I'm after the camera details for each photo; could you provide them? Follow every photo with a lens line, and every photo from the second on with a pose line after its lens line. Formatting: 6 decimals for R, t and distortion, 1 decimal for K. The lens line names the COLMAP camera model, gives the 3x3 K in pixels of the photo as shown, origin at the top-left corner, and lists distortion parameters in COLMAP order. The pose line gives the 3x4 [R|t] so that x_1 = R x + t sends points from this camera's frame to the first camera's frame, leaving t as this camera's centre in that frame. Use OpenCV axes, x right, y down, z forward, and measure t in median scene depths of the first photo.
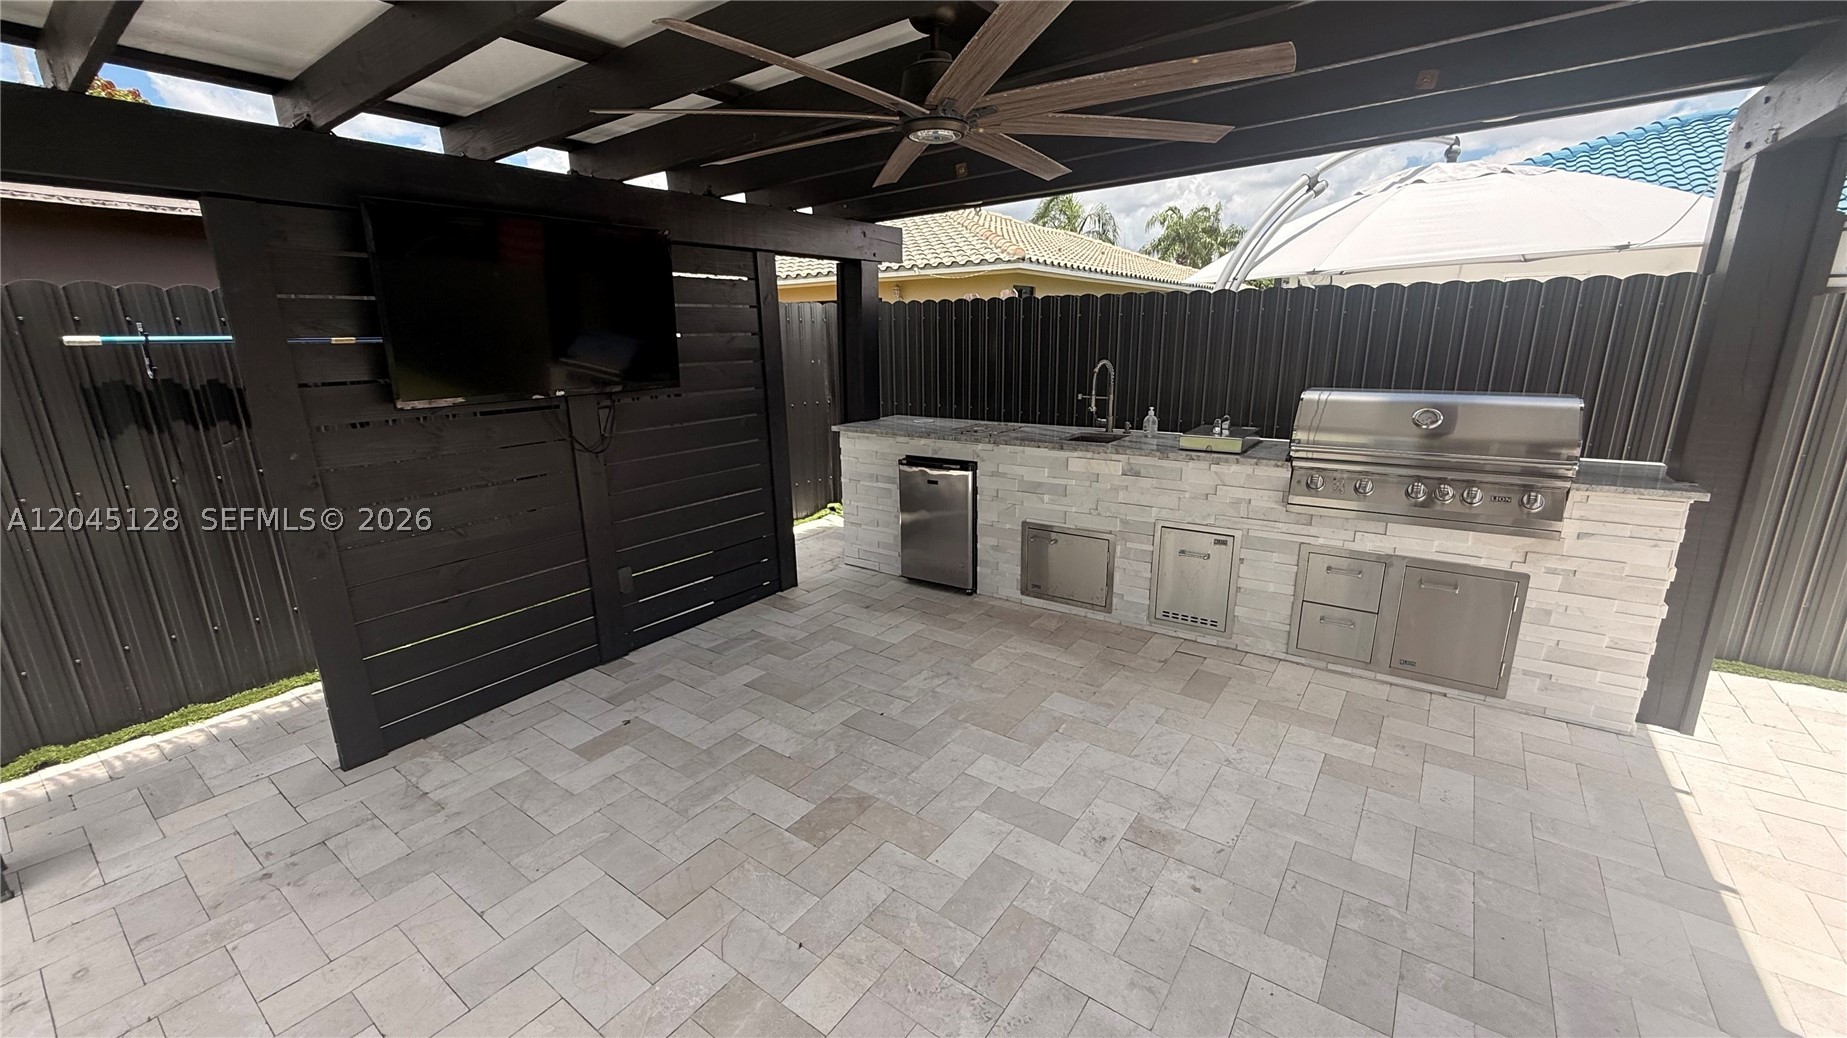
lens RADIAL K [[738.0, 0, 919.6], [0, 738.0, 518.9], [0, 0, 1]] dist [0.001007, 0.000154]
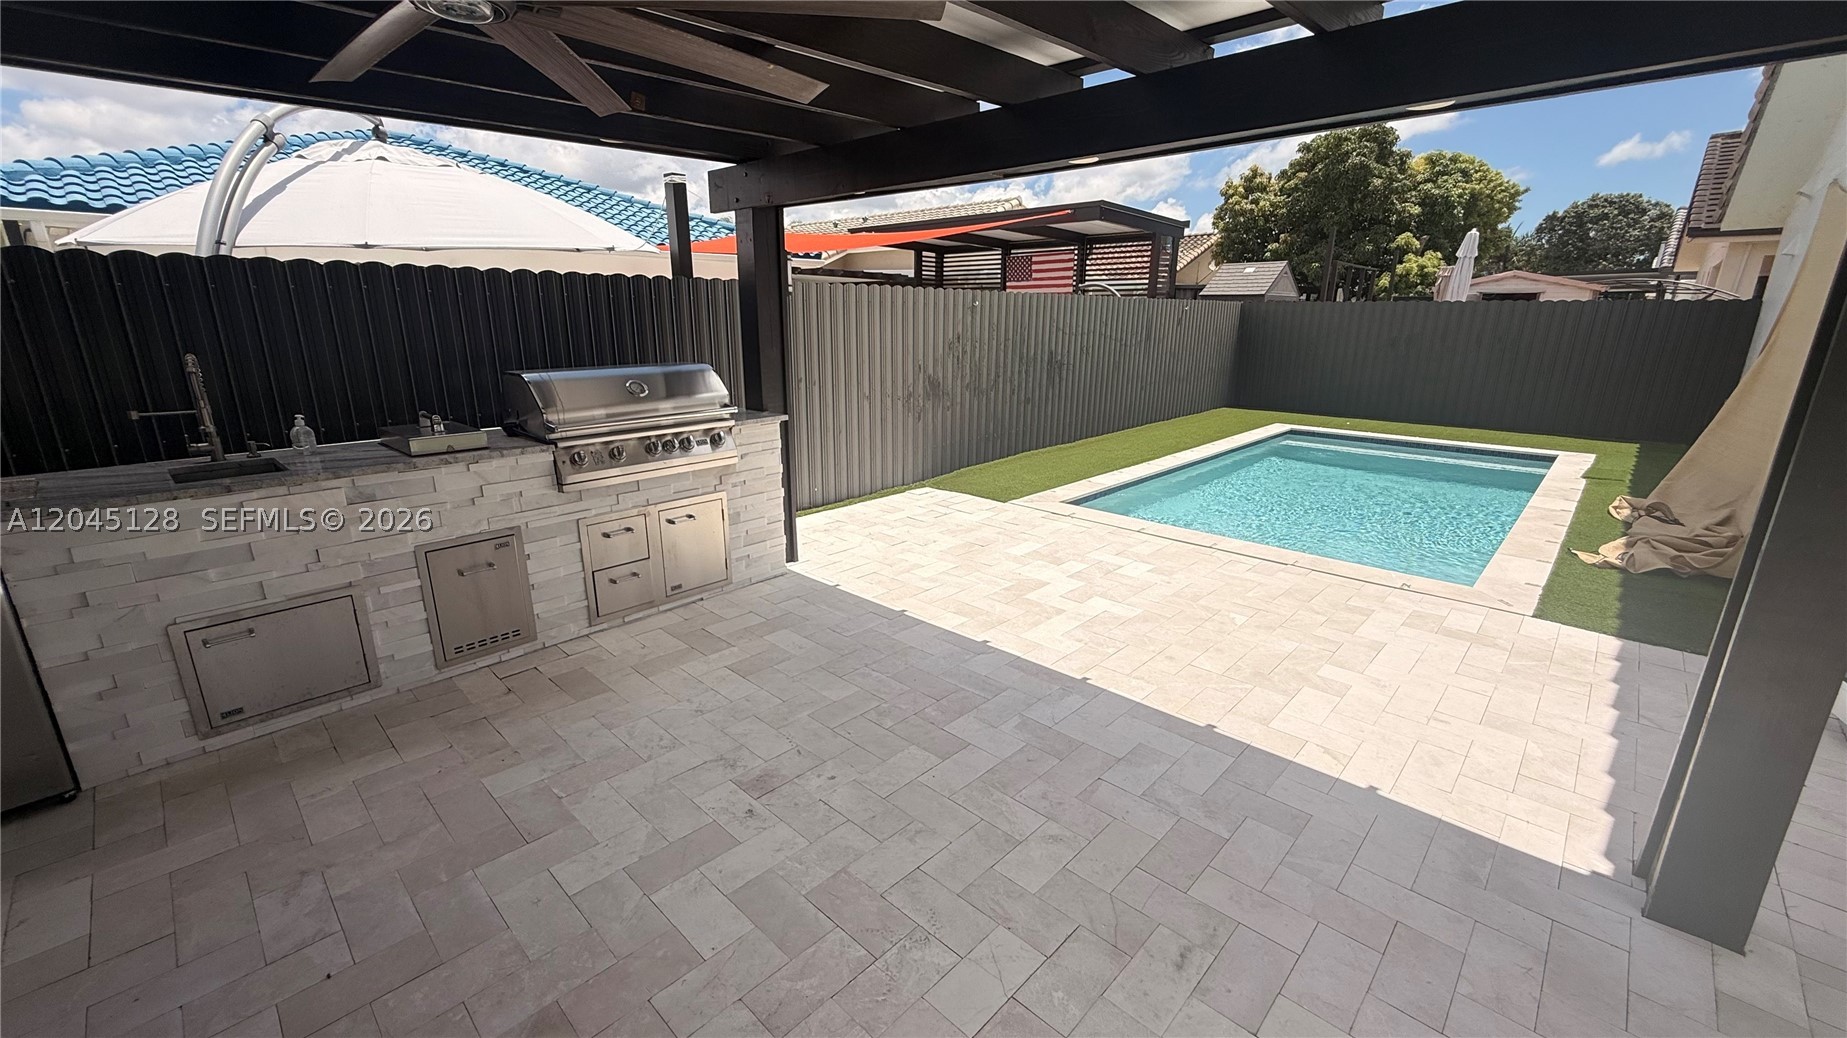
lens RADIAL K [[738.0, 0, 914.8], [0, 738.0, 521.2], [0, 0, 1]] dist [0.001007, 0.000154]
pose [[0.135643, -0.257707, 0.956655, -0.415289], [0.238594, 0.945658, 0.220915, -0.082118], [-0.961600, 0.198287, 0.189759, 0.355516]]
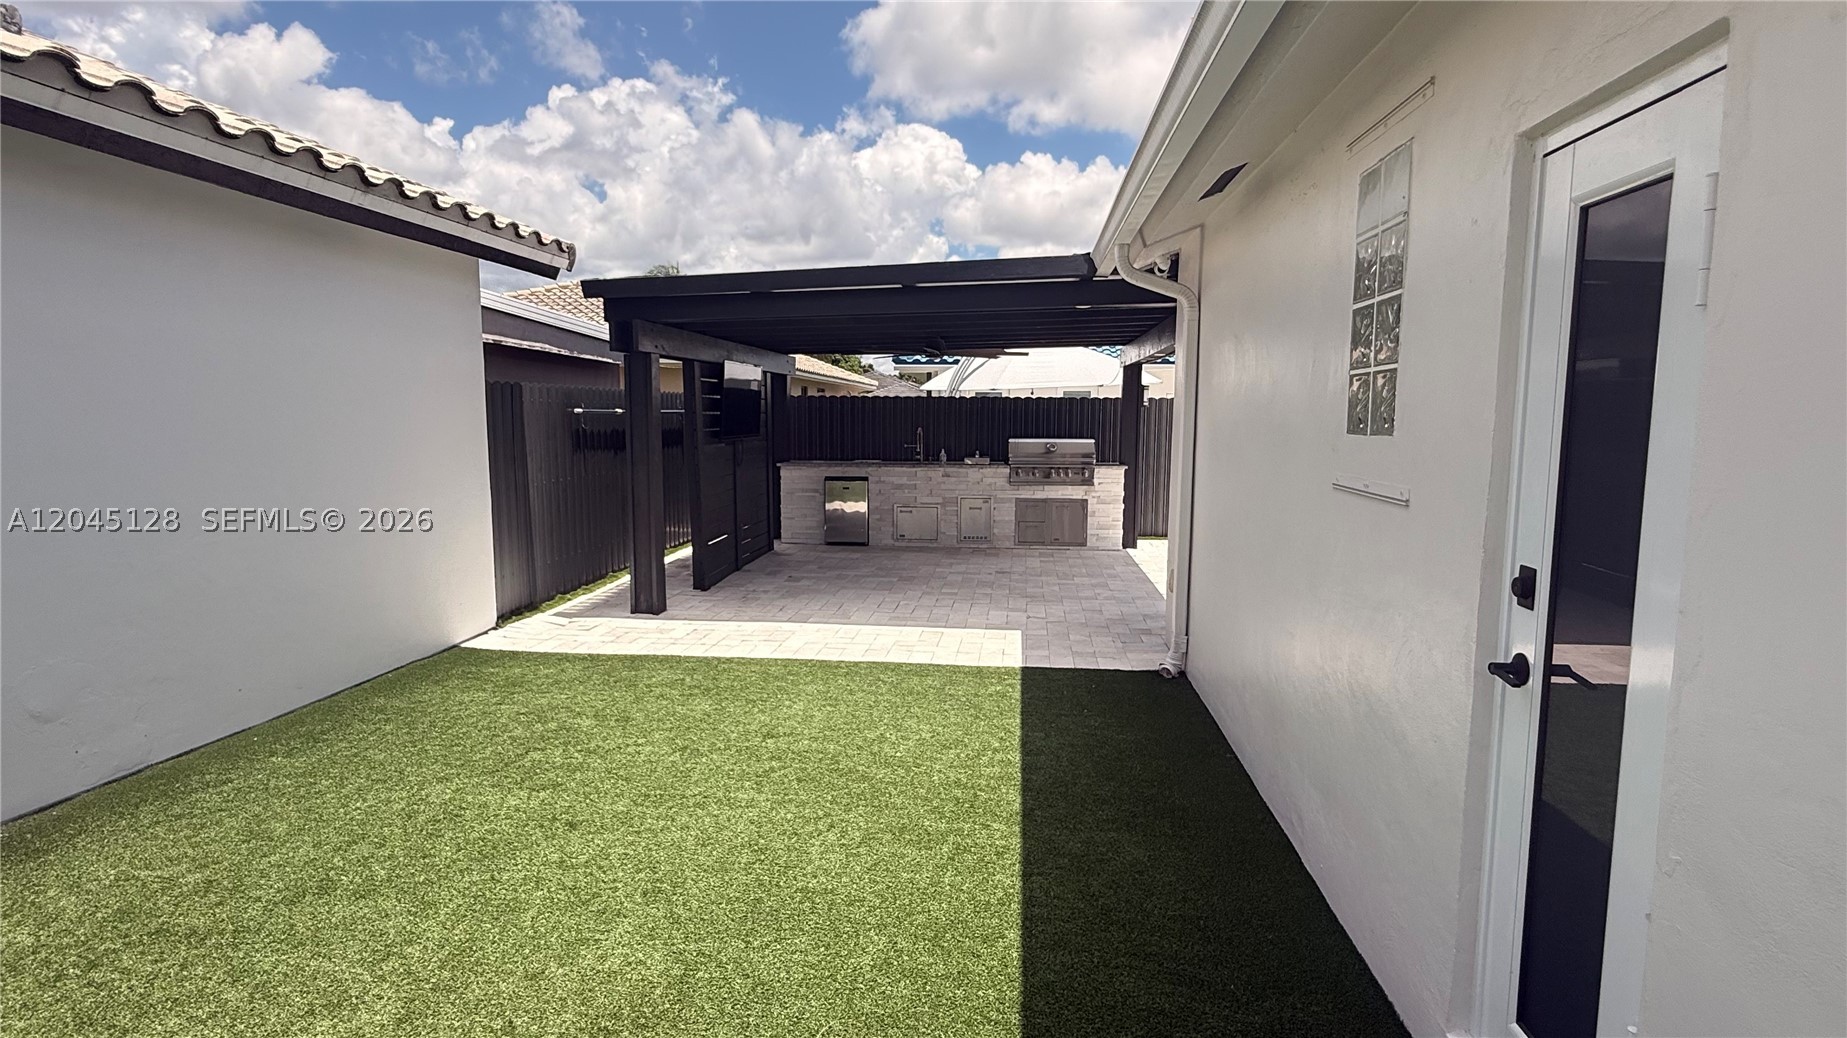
lens RADIAL K [[946.7, 0, 913.9], [0, 946.7, 519.8], [0, 0, 1]] dist [0.003005, 0.000692]
pose [[0.872310, -0.033982, 0.487771, -1.379722], [0.105152, 0.987278, -0.119267, 0.460775], [-0.477512, 0.155328, 0.864786, -1.632094]]
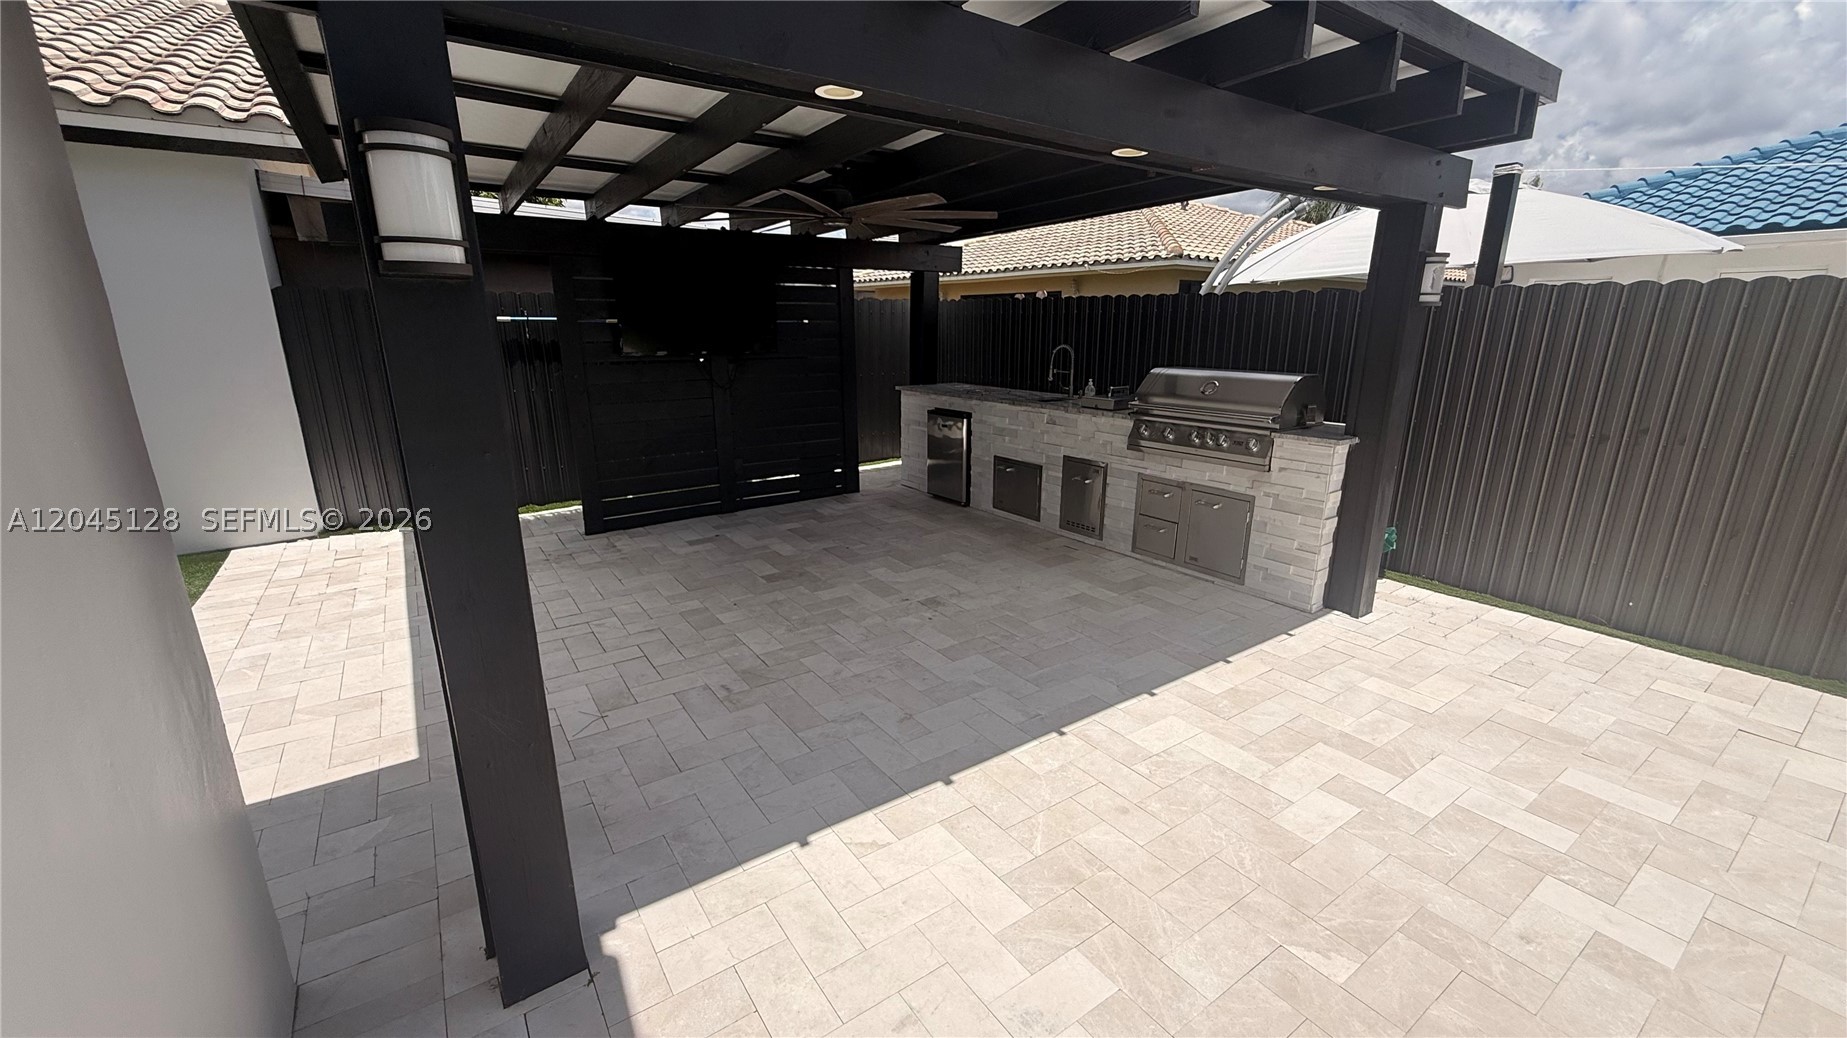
lens RADIAL K [[738.0, 0, 918.3], [0, 738.0, 516.0], [0, 0, 1]] dist [0.001007, 0.000154]
pose [[0.943708, 0.099857, -0.315346, 0.583436], [-0.096382, 0.994988, 0.026637, 0.121866], [0.316426, 0.005256, 0.948603, -0.515176]]
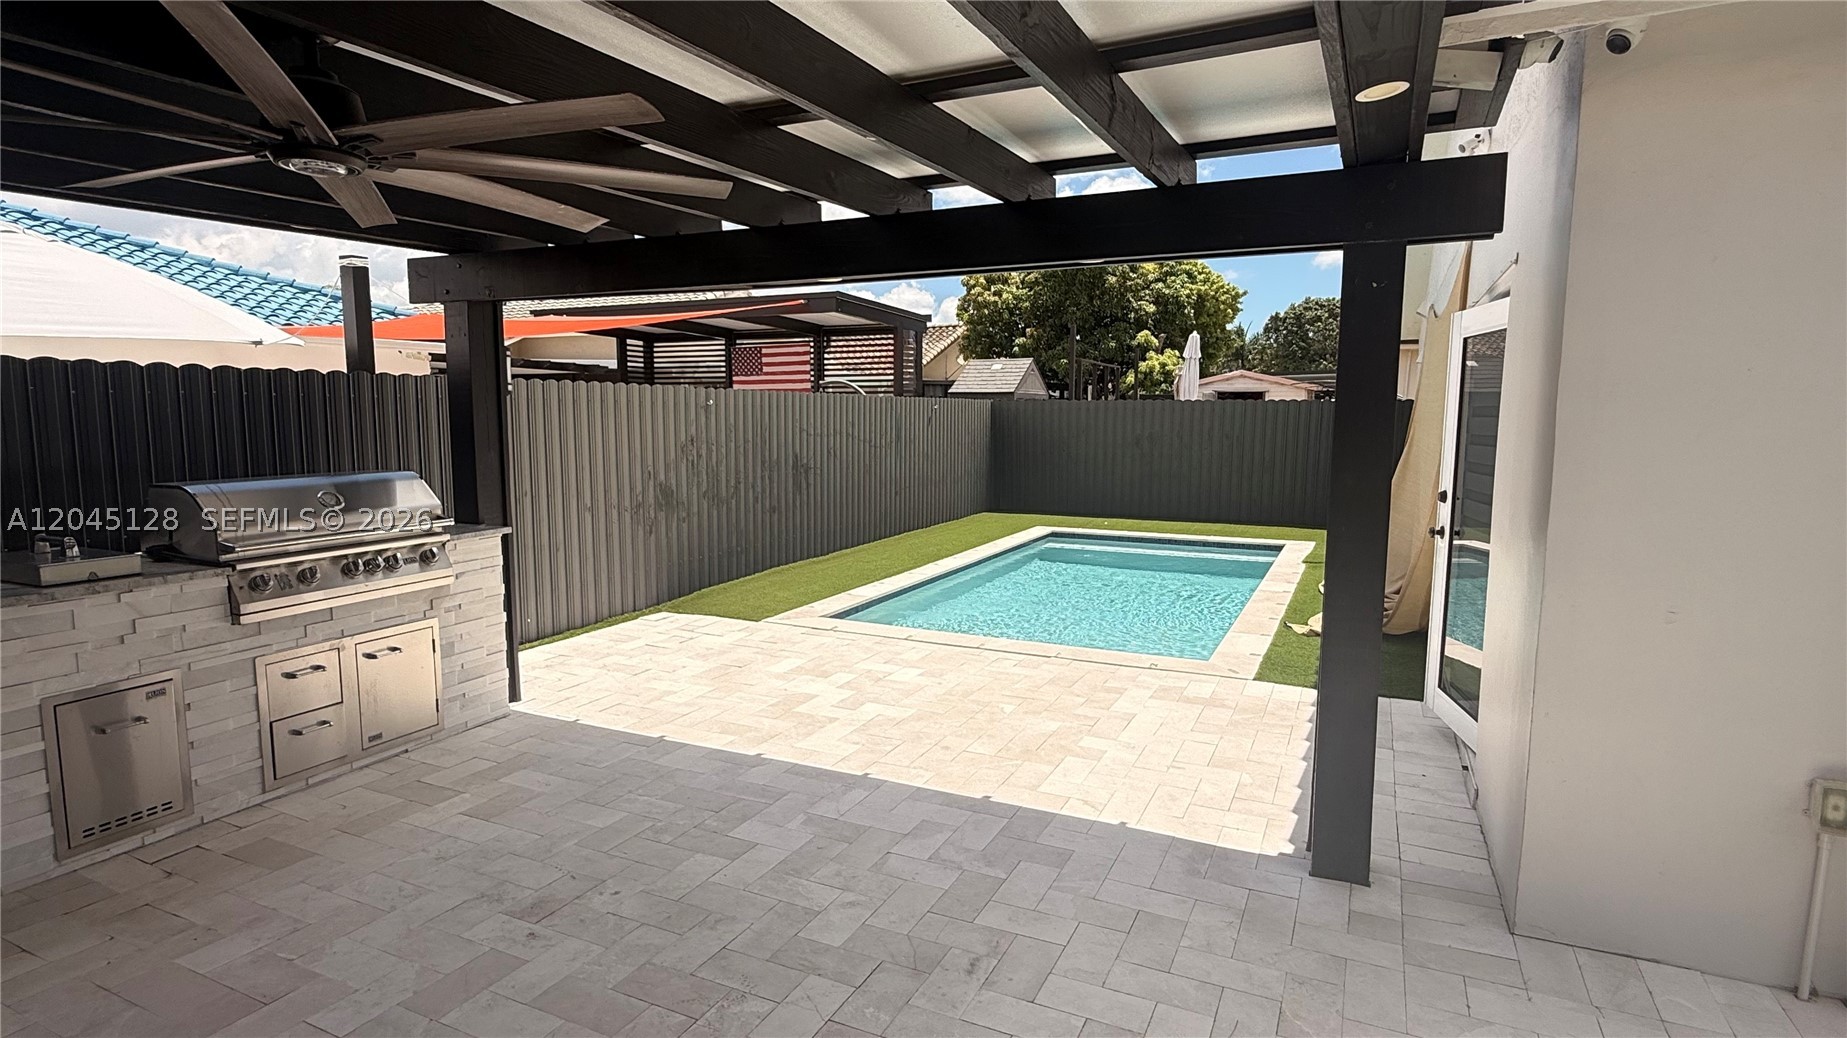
lens RADIAL K [[946.7, 0, 916.4], [0, 946.7, 521.0], [0, 0, 1]] dist [0.003005, 0.000692]
pose [[-0.179271, -0.101846, 0.978514, -0.685348], [0.241869, 0.959537, 0.144182, -0.093246], [-0.953605, 0.262519, -0.147384, 0.397304]]
